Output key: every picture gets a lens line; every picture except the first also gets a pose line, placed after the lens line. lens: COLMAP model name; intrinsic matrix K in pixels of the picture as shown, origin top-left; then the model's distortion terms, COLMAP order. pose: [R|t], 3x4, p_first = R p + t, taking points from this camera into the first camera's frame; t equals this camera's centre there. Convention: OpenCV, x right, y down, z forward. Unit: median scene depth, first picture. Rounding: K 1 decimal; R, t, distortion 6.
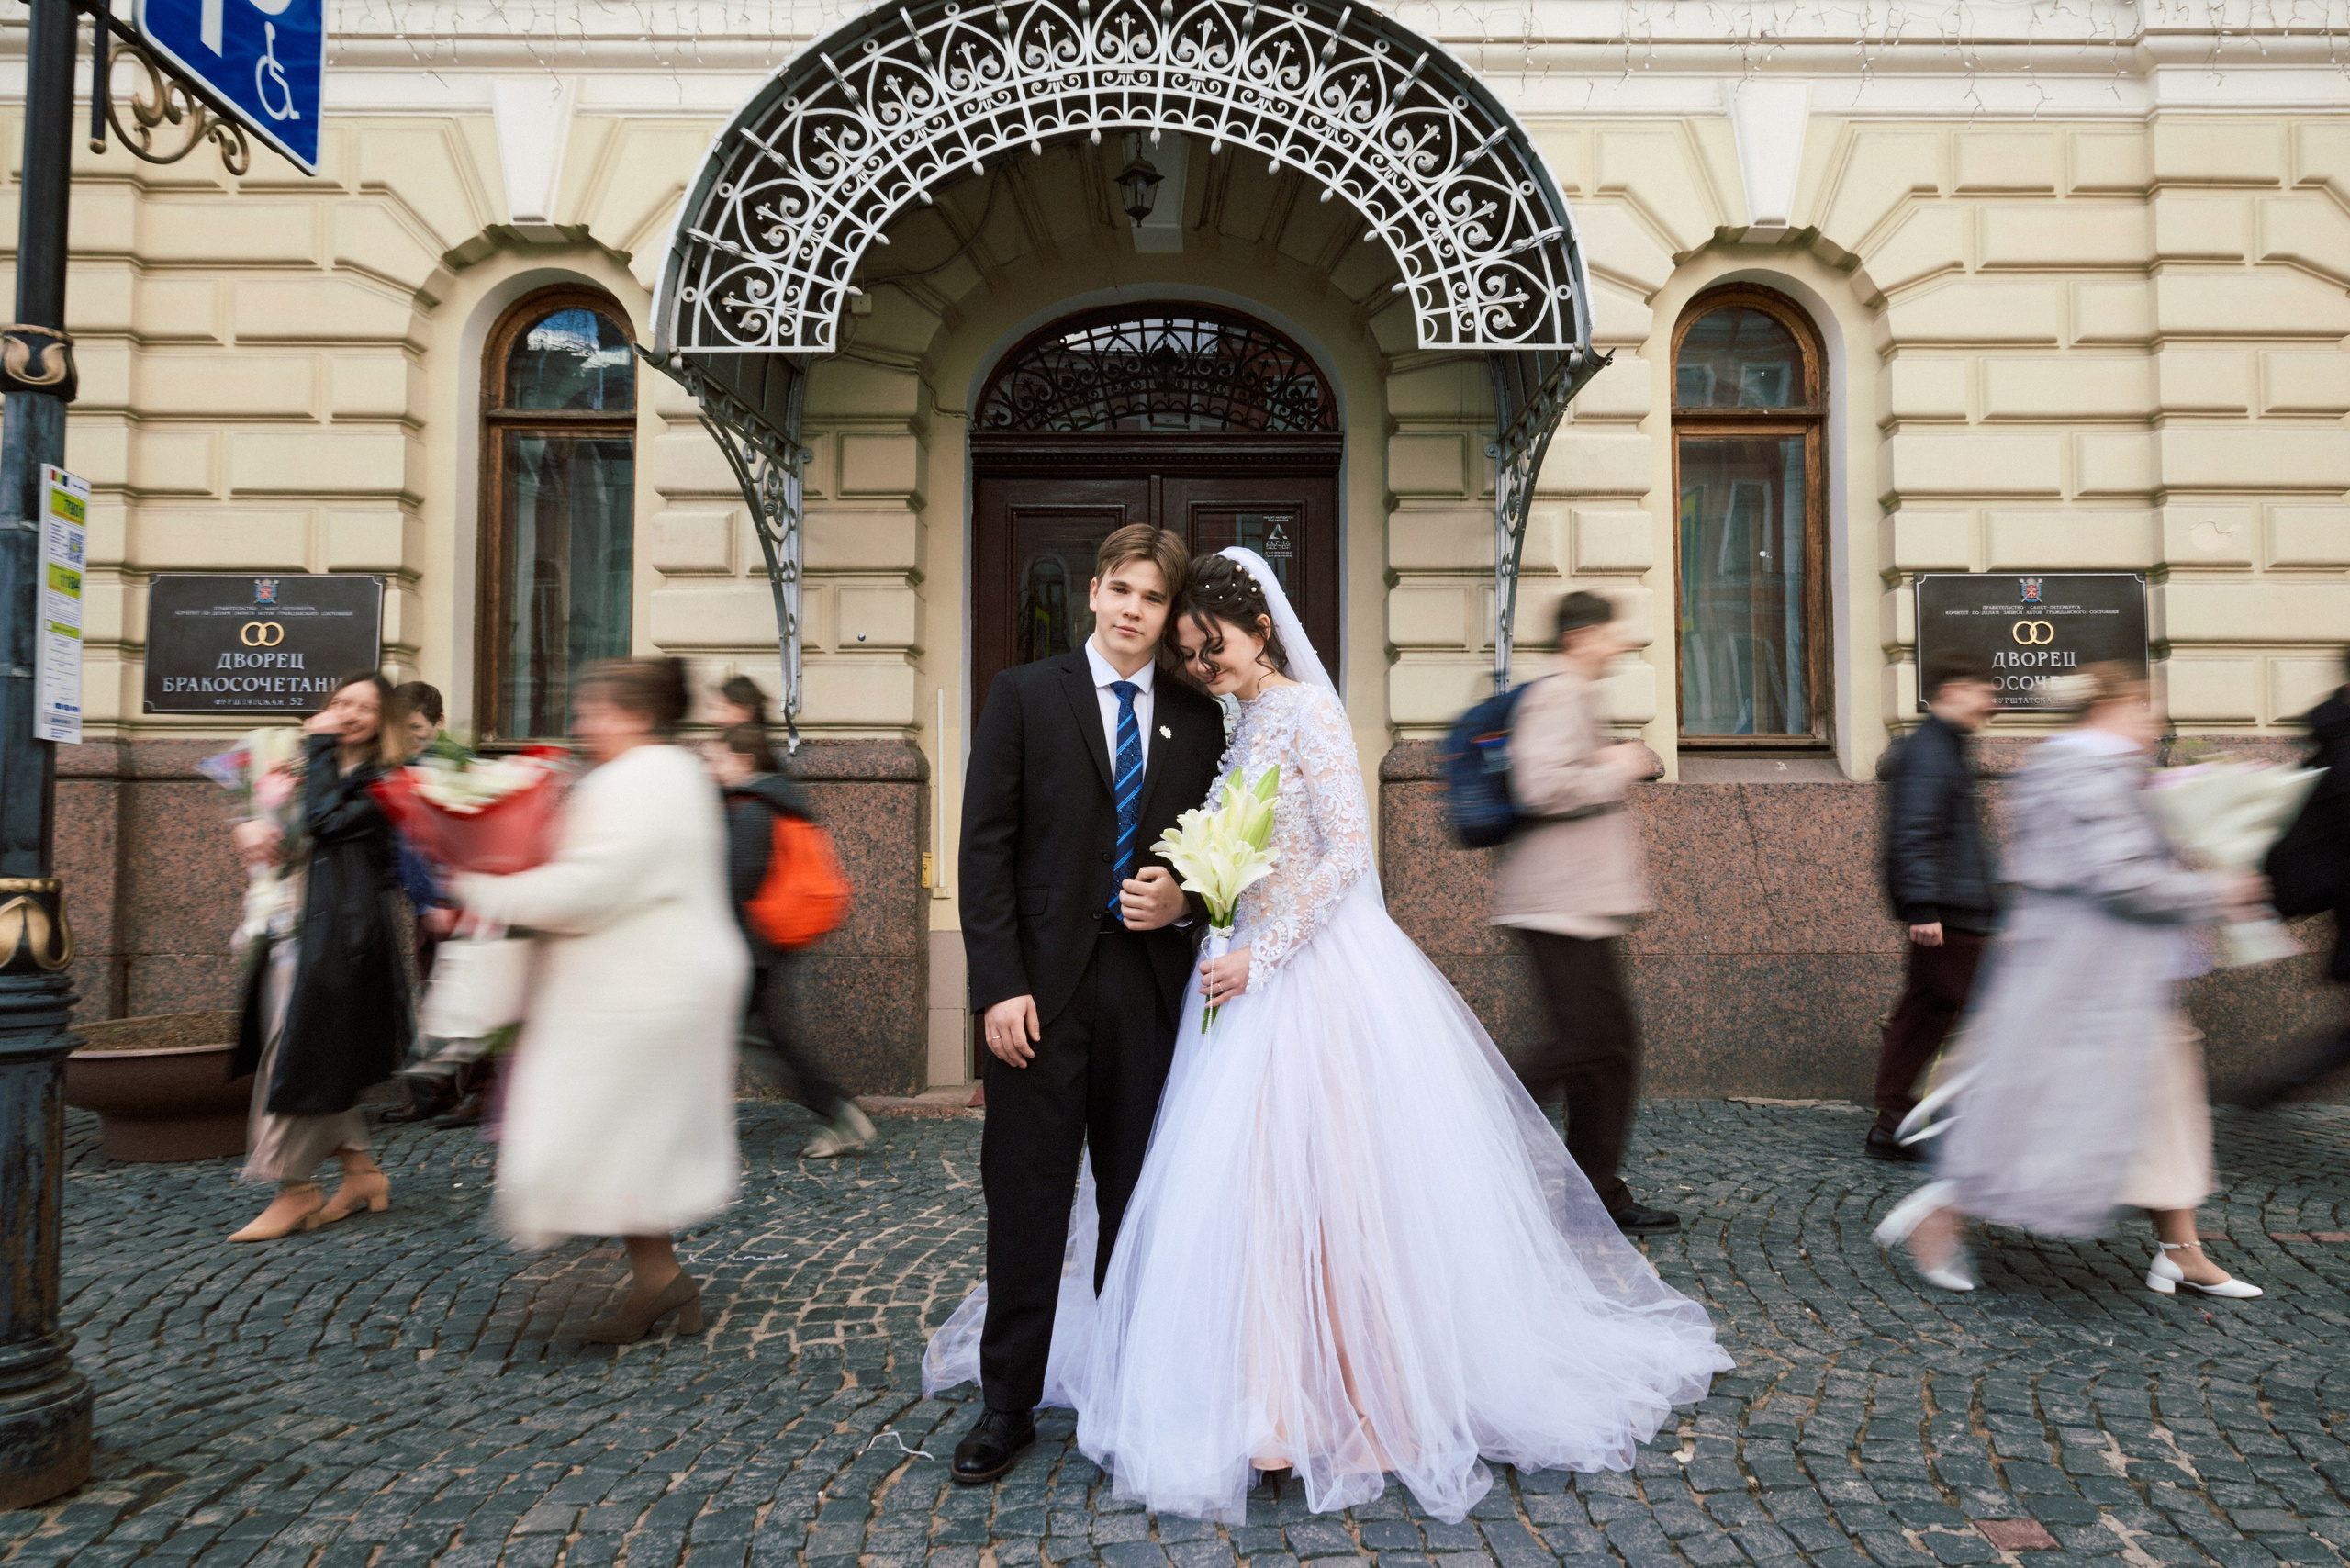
lens RADIAL K [[1595.5, 0, 1175.0], [0, 1595.5, 784.0], [0, 0, 1]] dist [-0.027767, -0.000514]
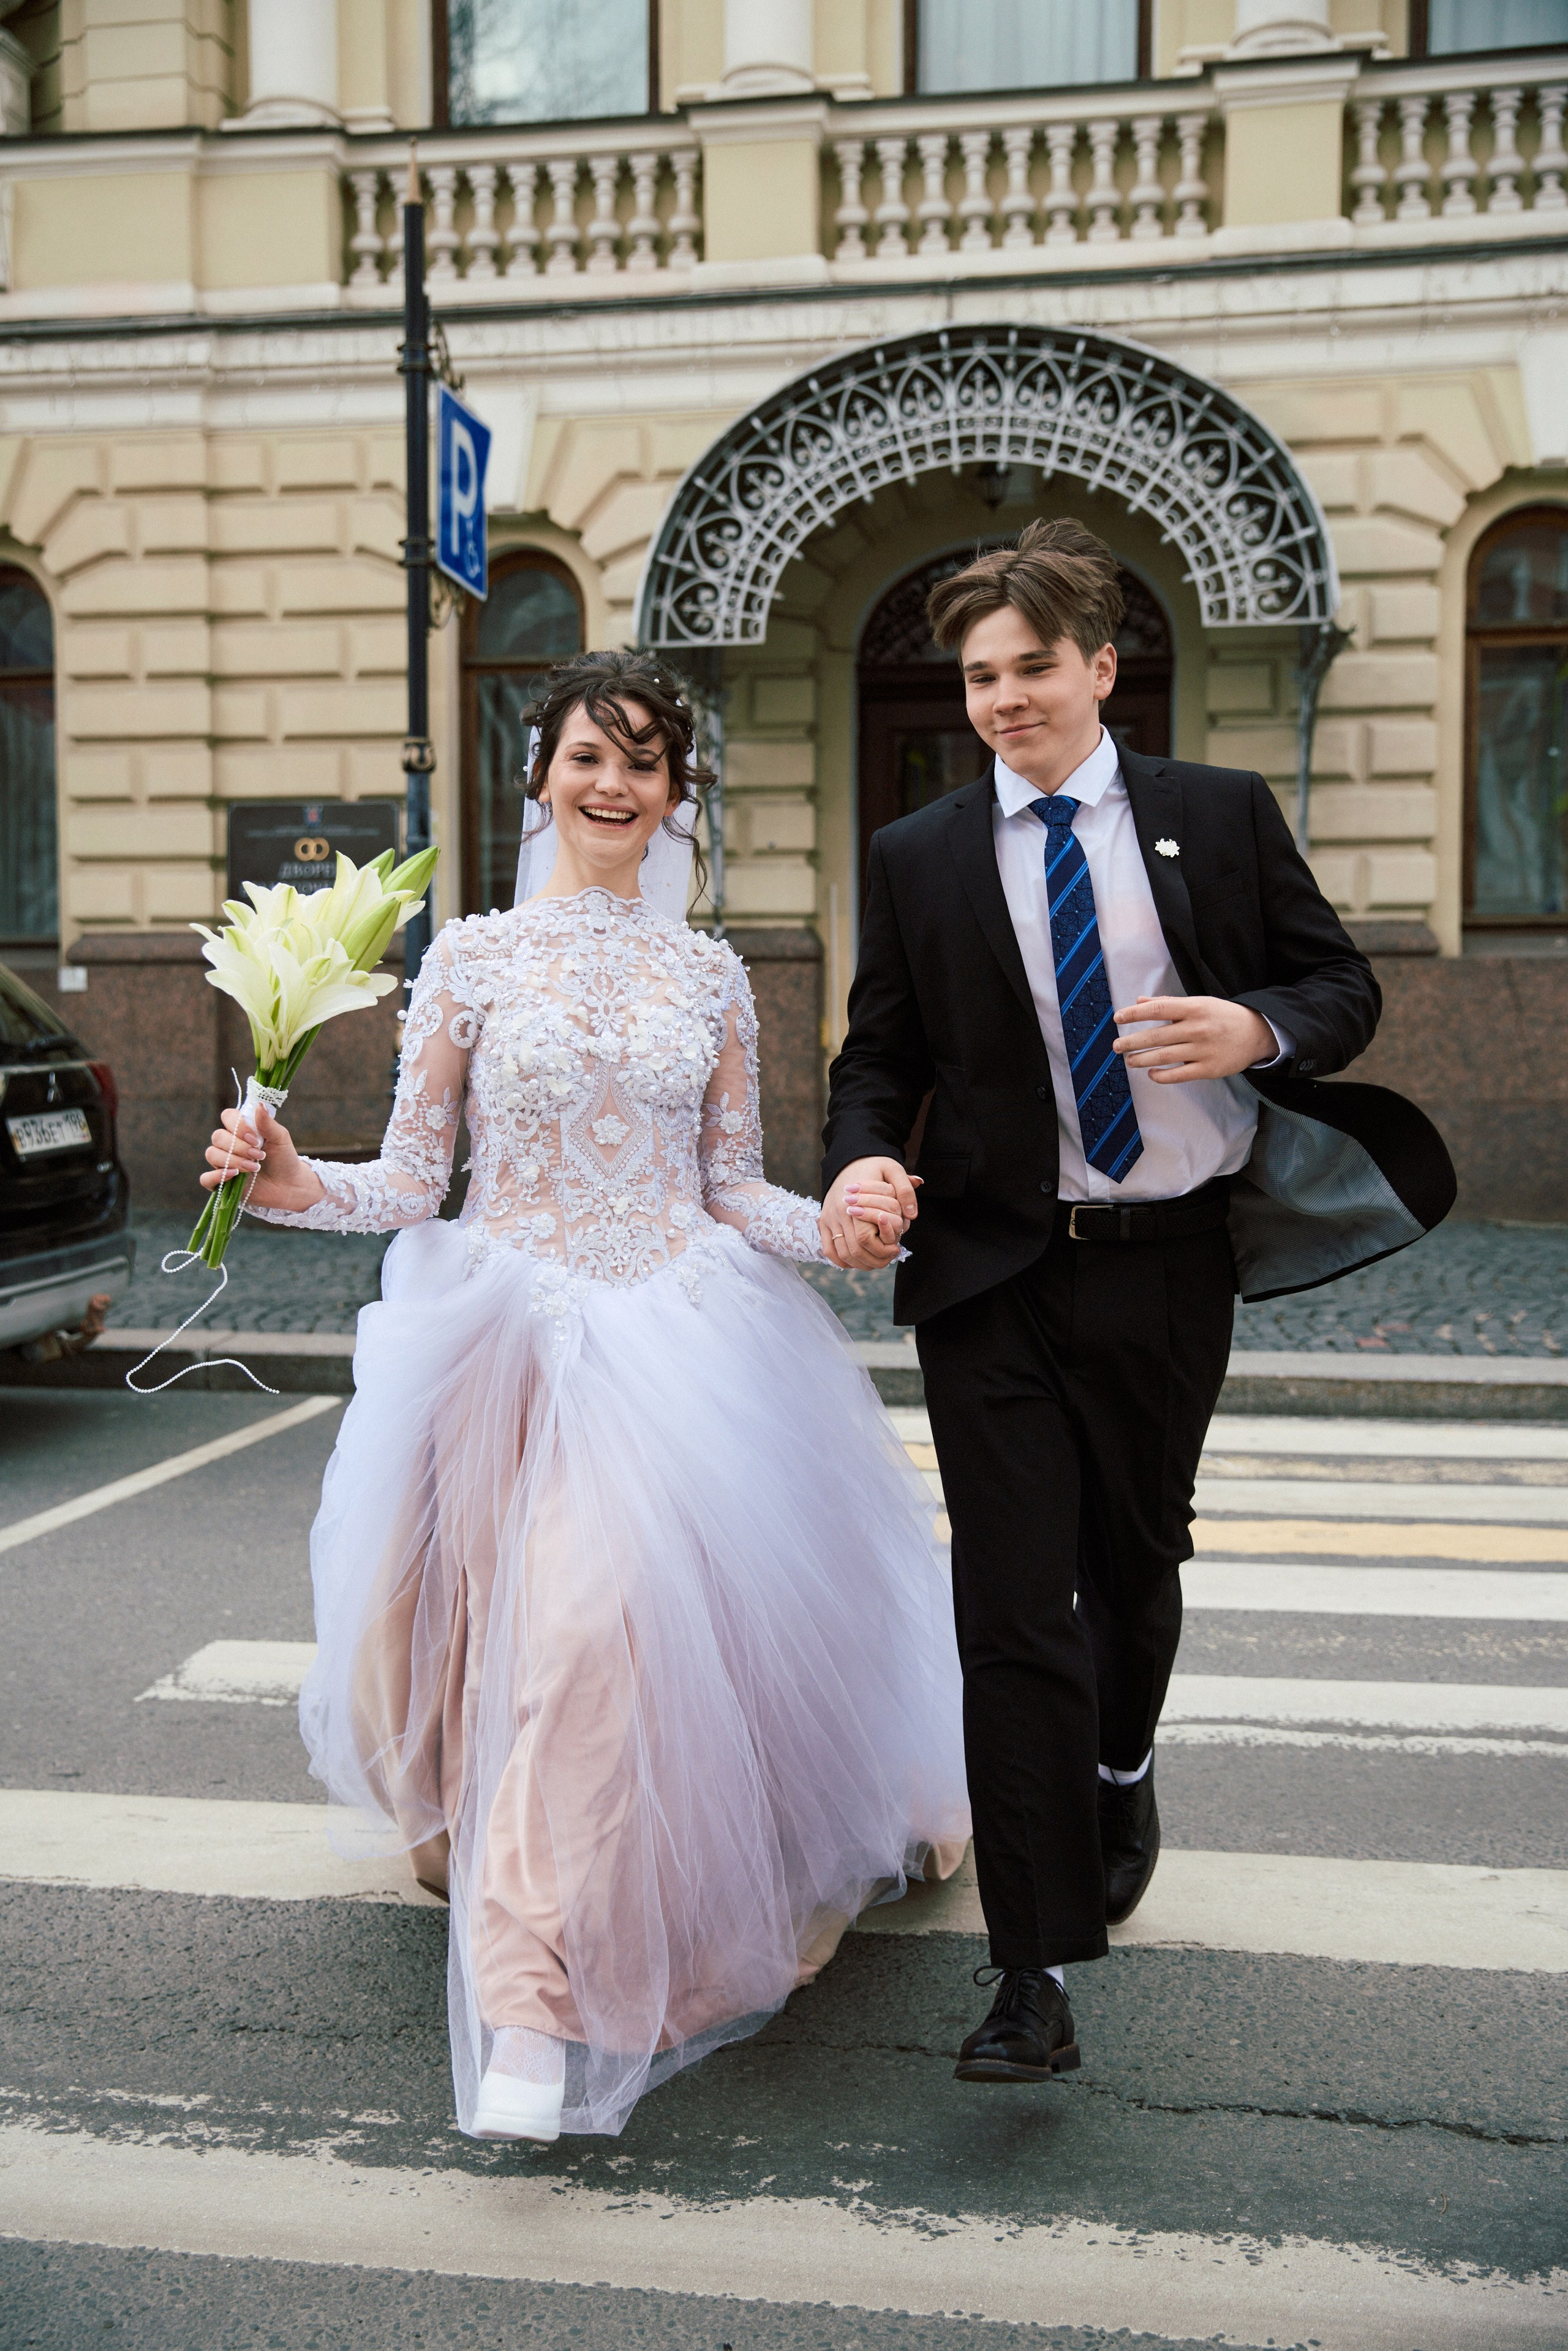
lens RADIAL K [[2666.0, 0, 780.7], [0, 2666.0, 1246.1], [0, 0, 1]] dist [-0.002130, 0.007274]
pose [[0.990854, 0.007302, -0.134744, 0.108104], [0.006956, 0.994443, 0.105046, 0.001233], [0.134762, -0.105023, 0.985297, -1.266513]]
